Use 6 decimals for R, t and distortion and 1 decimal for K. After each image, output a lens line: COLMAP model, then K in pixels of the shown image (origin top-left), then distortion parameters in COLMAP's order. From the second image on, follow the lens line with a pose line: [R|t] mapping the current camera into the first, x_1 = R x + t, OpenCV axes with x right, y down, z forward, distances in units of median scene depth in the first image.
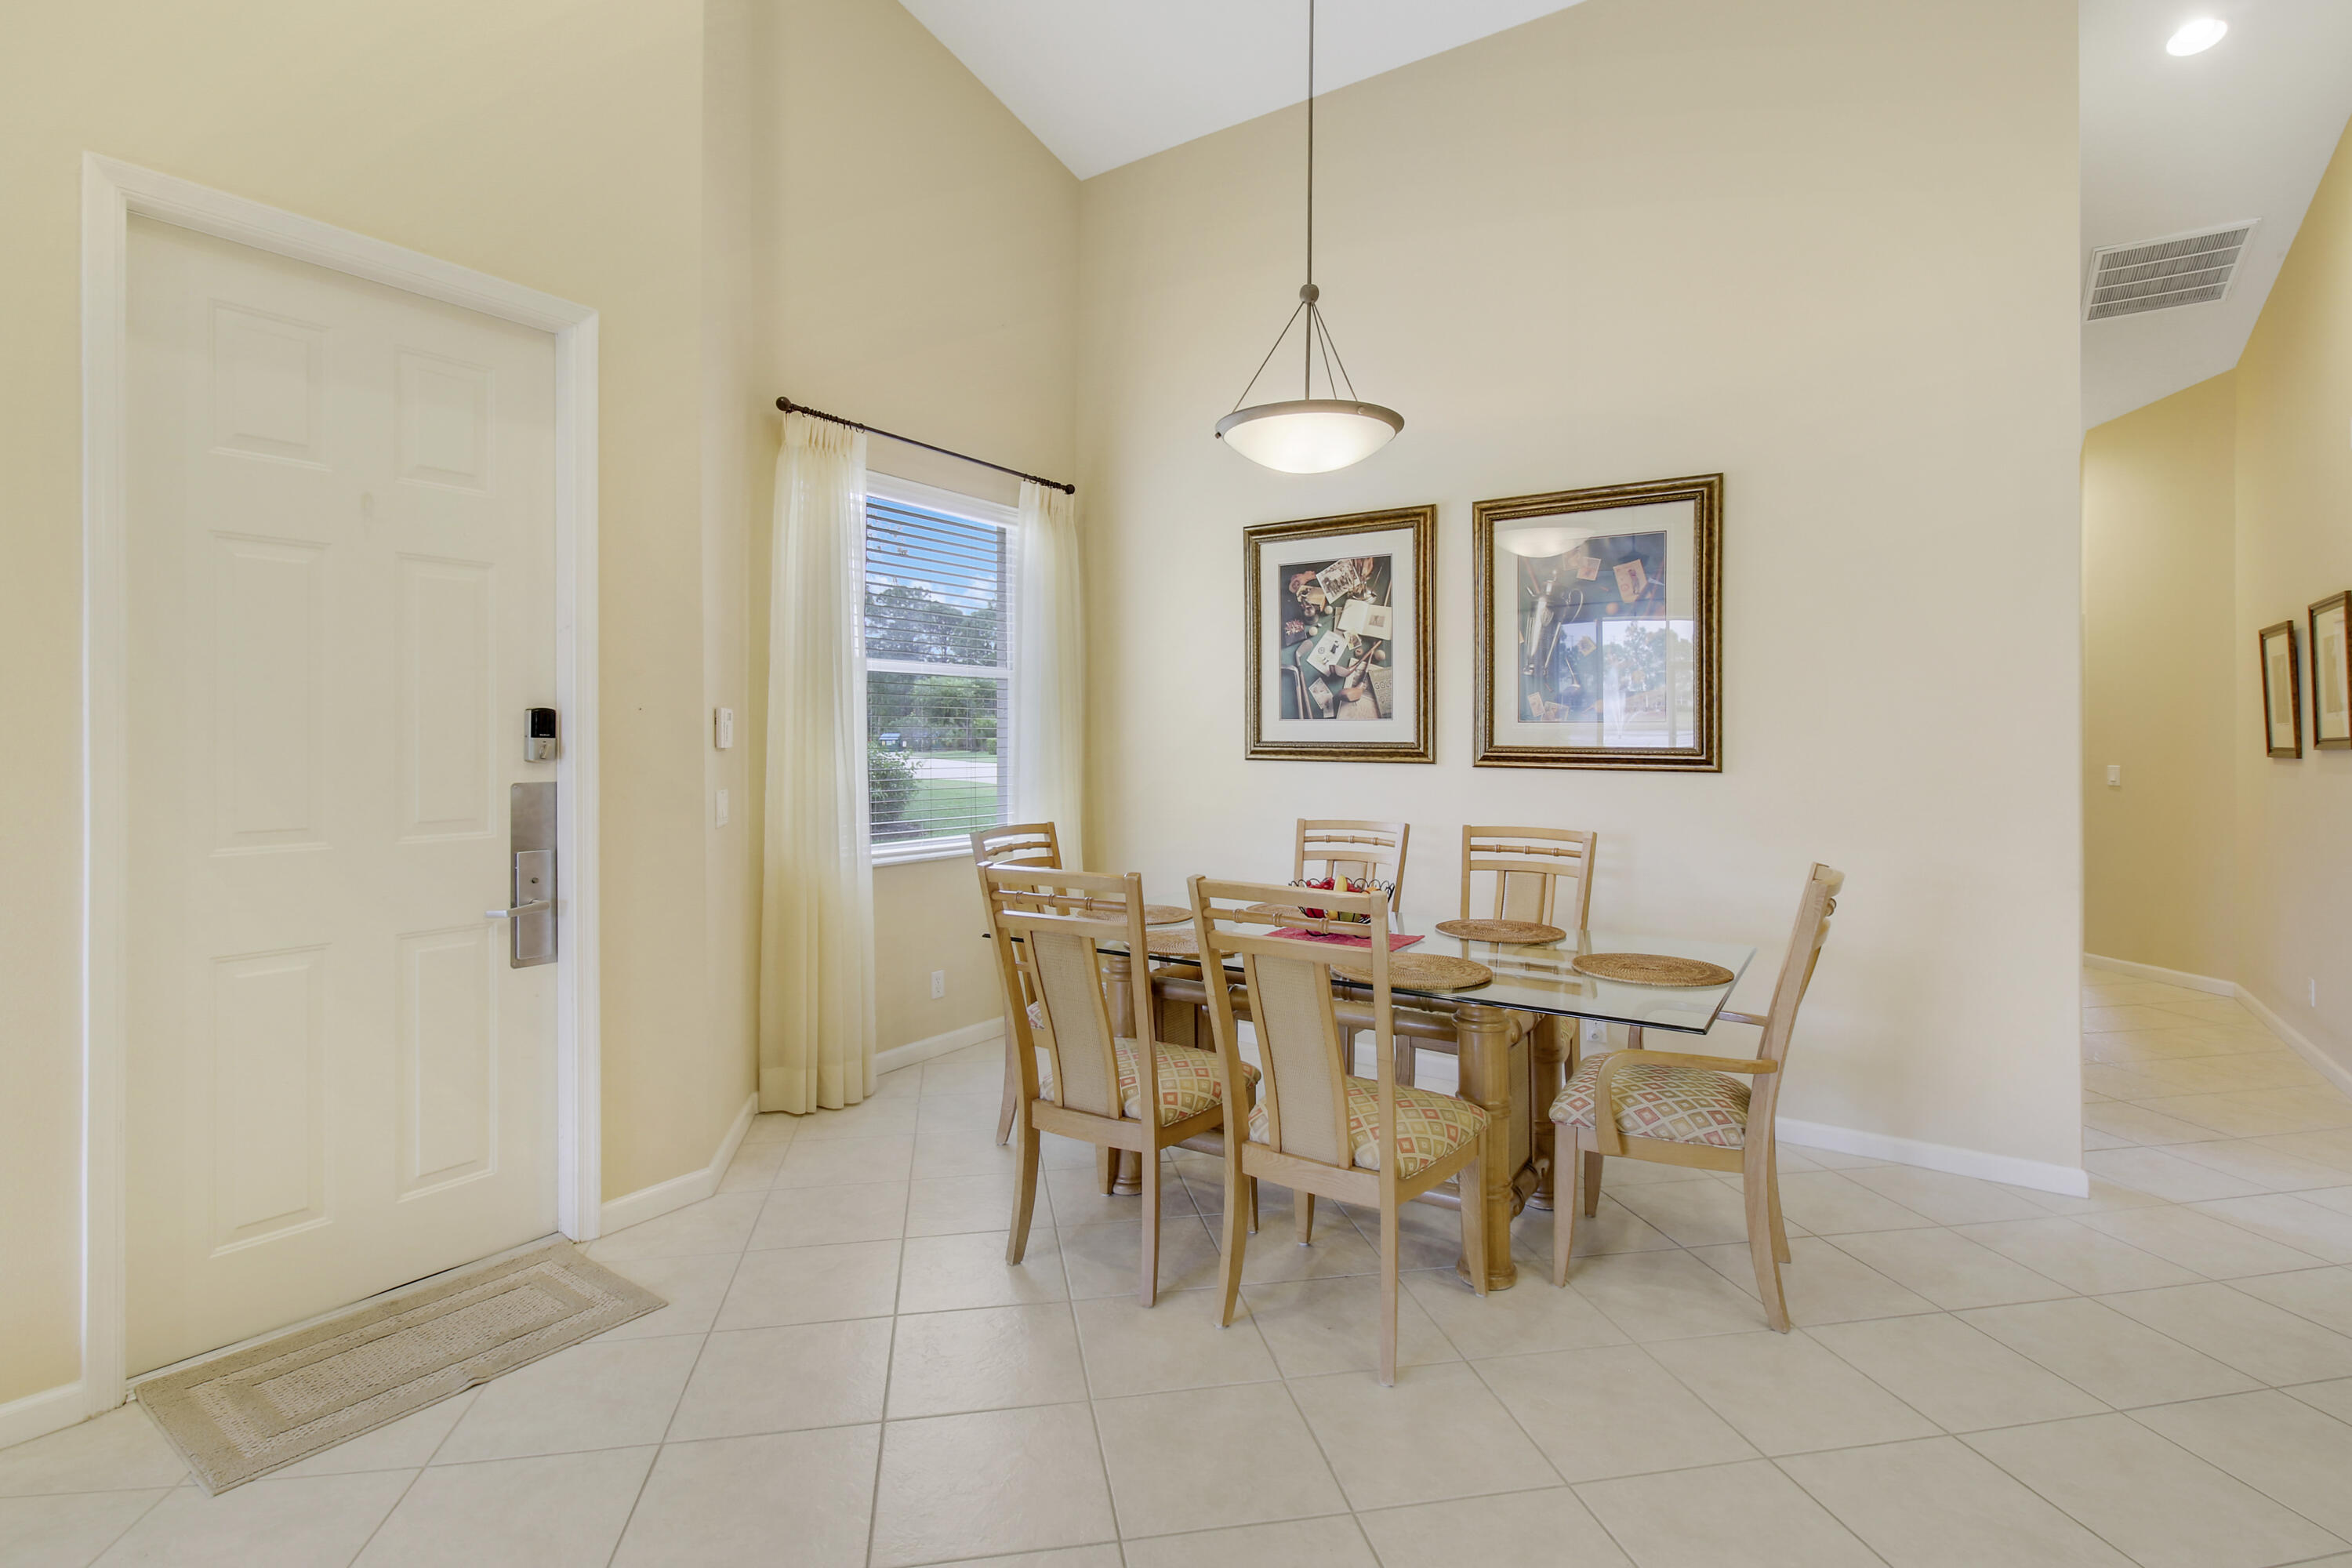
lens RADIAL K [[1114.9, 0, 1164.3], [0, 1114.9, 745.0], [0, 0, 1]] dist [-0.000134, -0.008674]
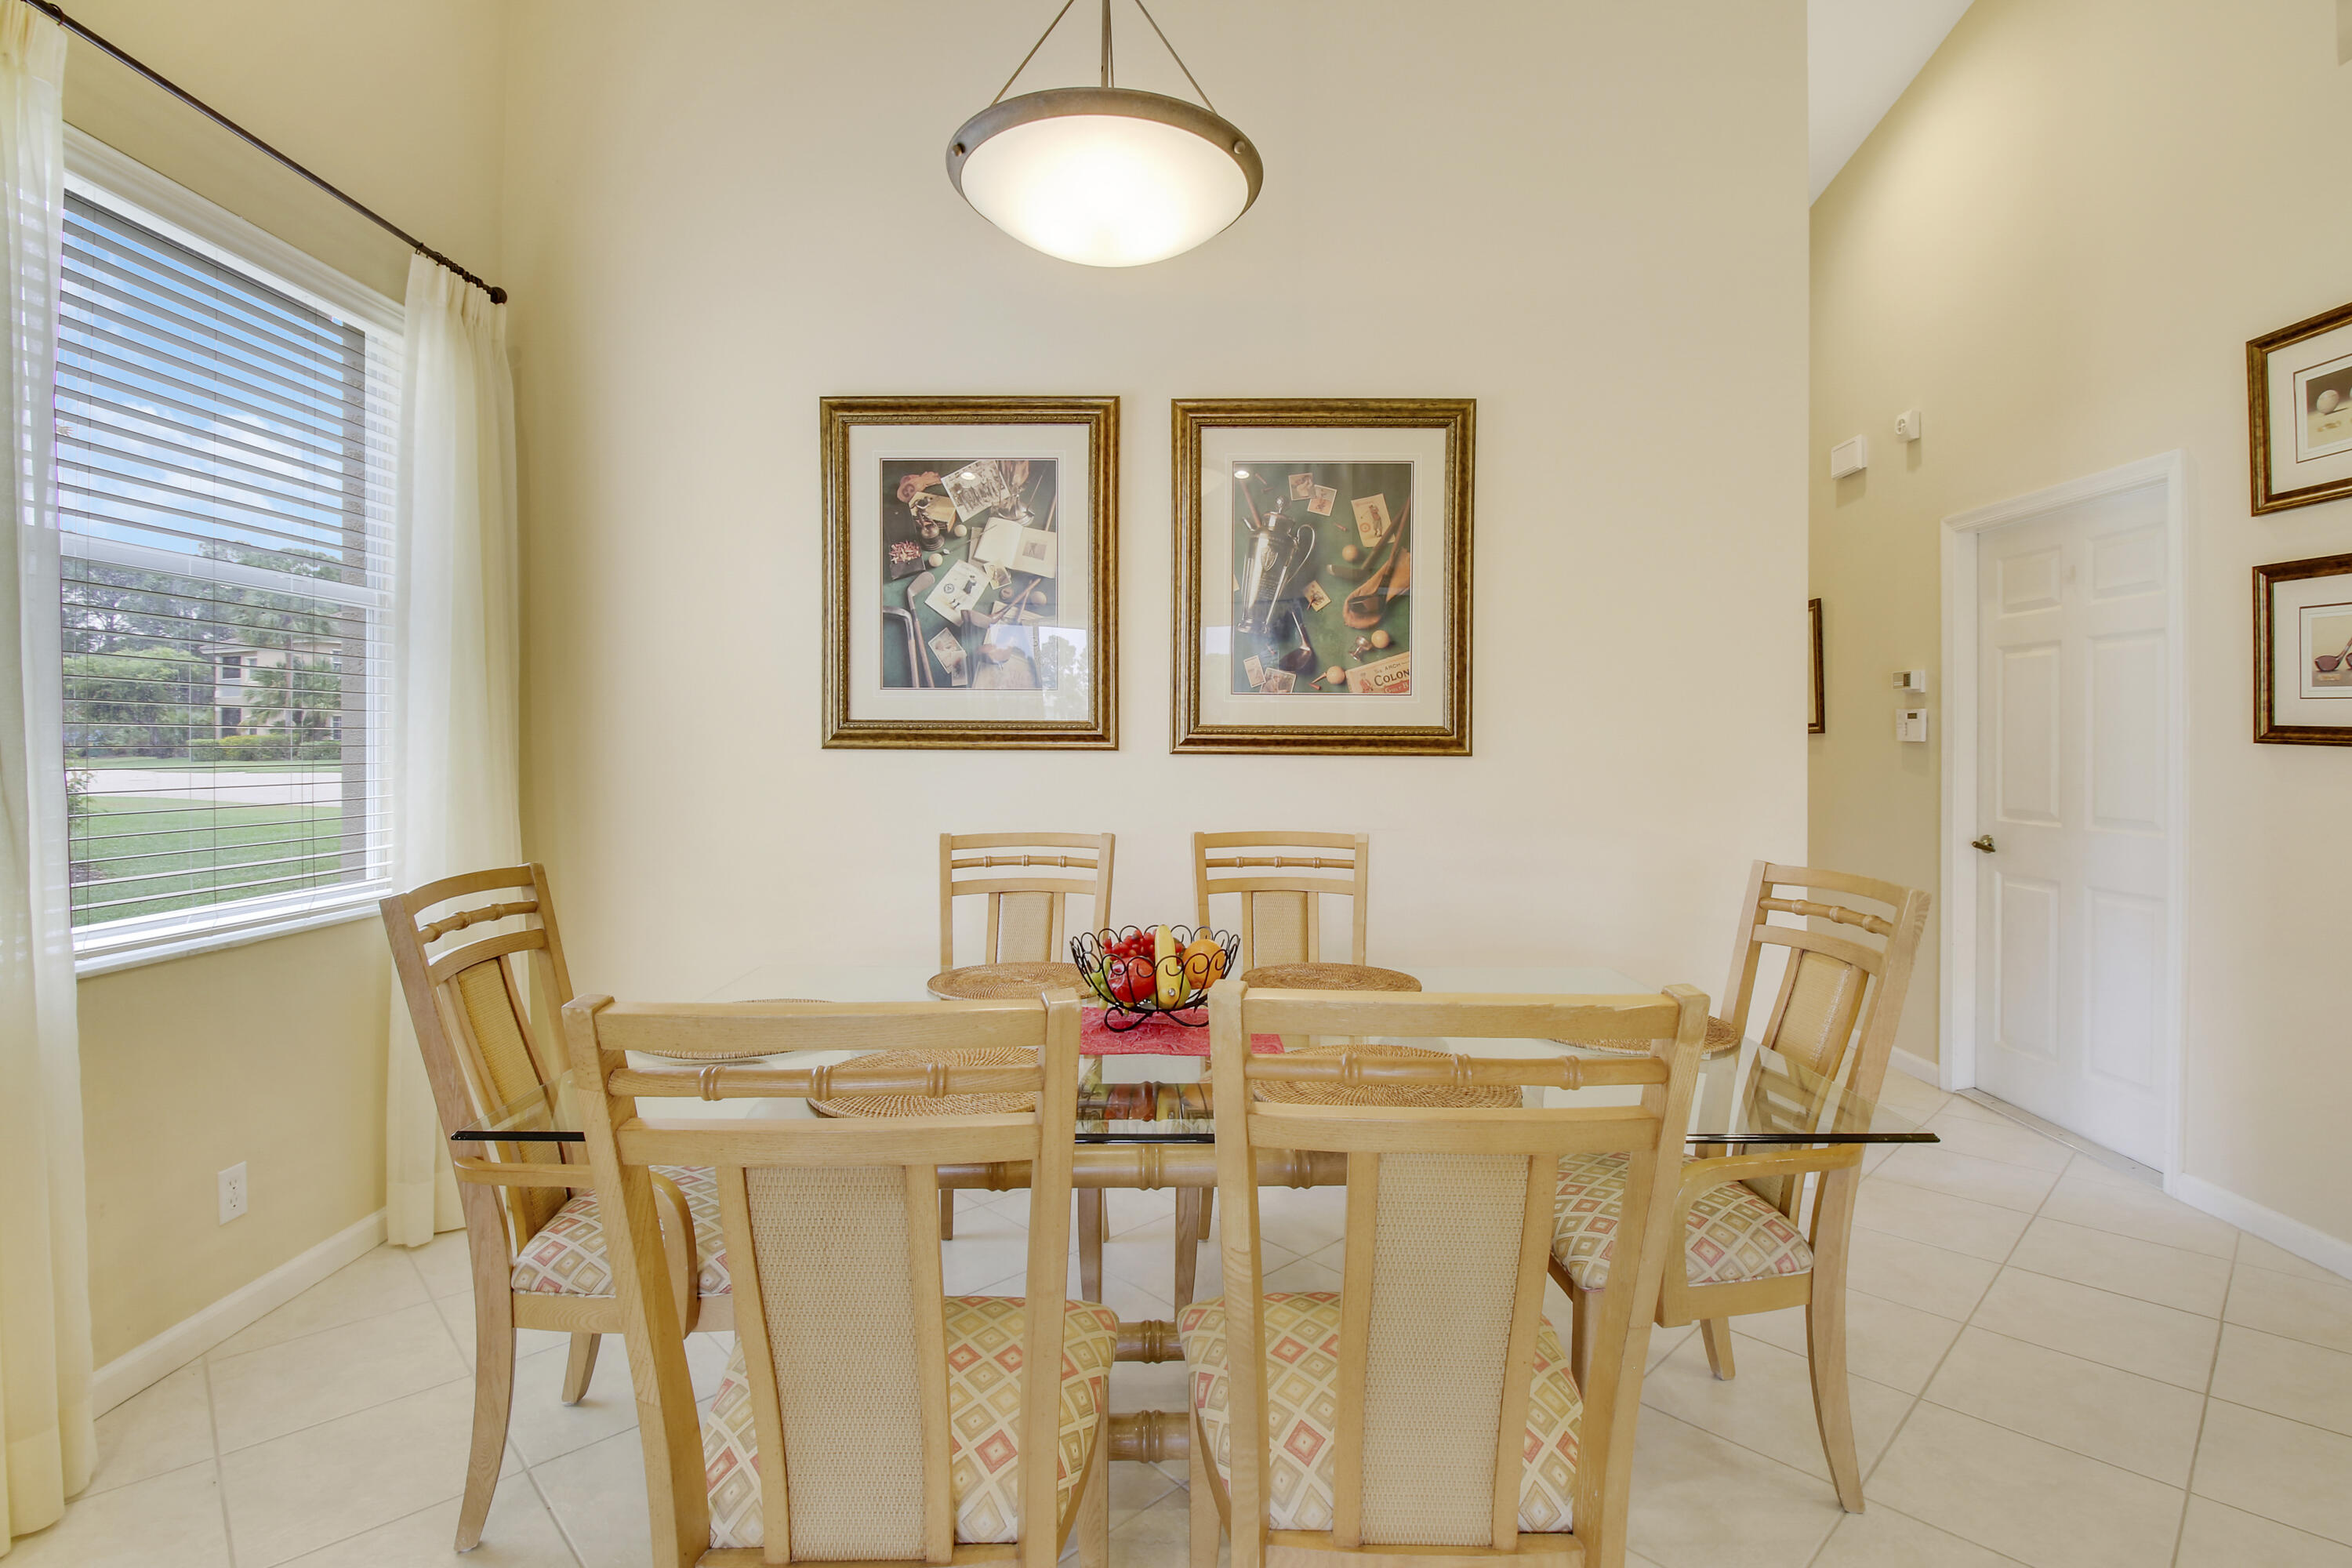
lens RADIAL K [[1108.1, 0, 1179.0], [0, 1108.1, 736.3], [0, 0, 1]] dist [0.000415, -0.009462]
pose [[0.836080, 0.001967, 0.548604, -0.118616], [0.004178, 0.999942, -0.009953, 0.014544], [-0.548592, 0.010613, 0.836023, 0.354498]]
